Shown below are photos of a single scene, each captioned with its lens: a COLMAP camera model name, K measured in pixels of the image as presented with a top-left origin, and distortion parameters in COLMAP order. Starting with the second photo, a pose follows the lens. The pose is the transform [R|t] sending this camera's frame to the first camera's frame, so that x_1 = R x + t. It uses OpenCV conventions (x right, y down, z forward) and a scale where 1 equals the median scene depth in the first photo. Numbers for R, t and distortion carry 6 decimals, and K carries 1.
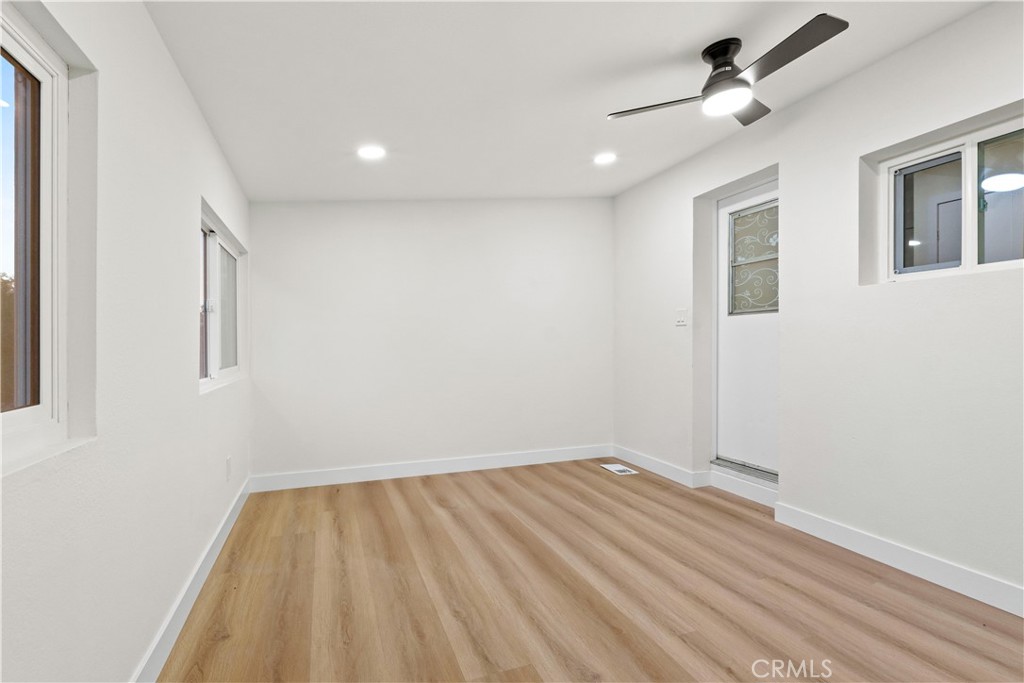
lens RADIAL K [[469.1, 0, 512.1], [0, 469.1, 345.5], [0, 0, 1]] dist [-0.008574, 0.000534]
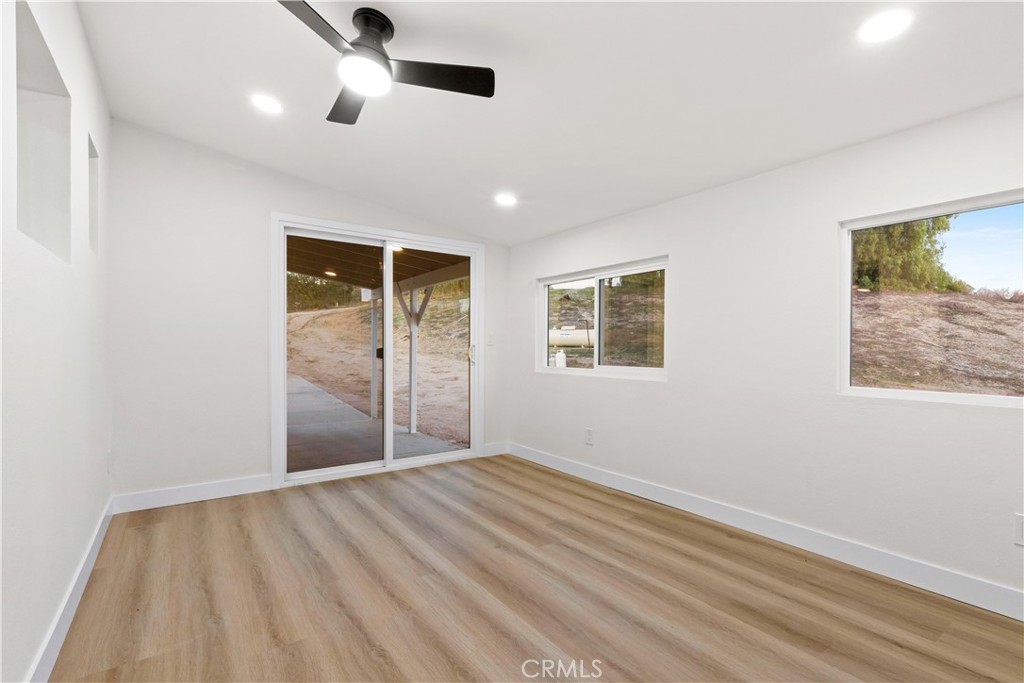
lens RADIAL K [[469.1, 0, 512.4], [0, 469.1, 343.0], [0, 0, 1]] dist [-0.008574, 0.000534]
pose [[-0.971810, -0.013062, -0.235403, 0.406382], [-0.011722, 0.999906, -0.007091, -0.003877], [0.235473, -0.004132, -0.971872, 2.016041]]
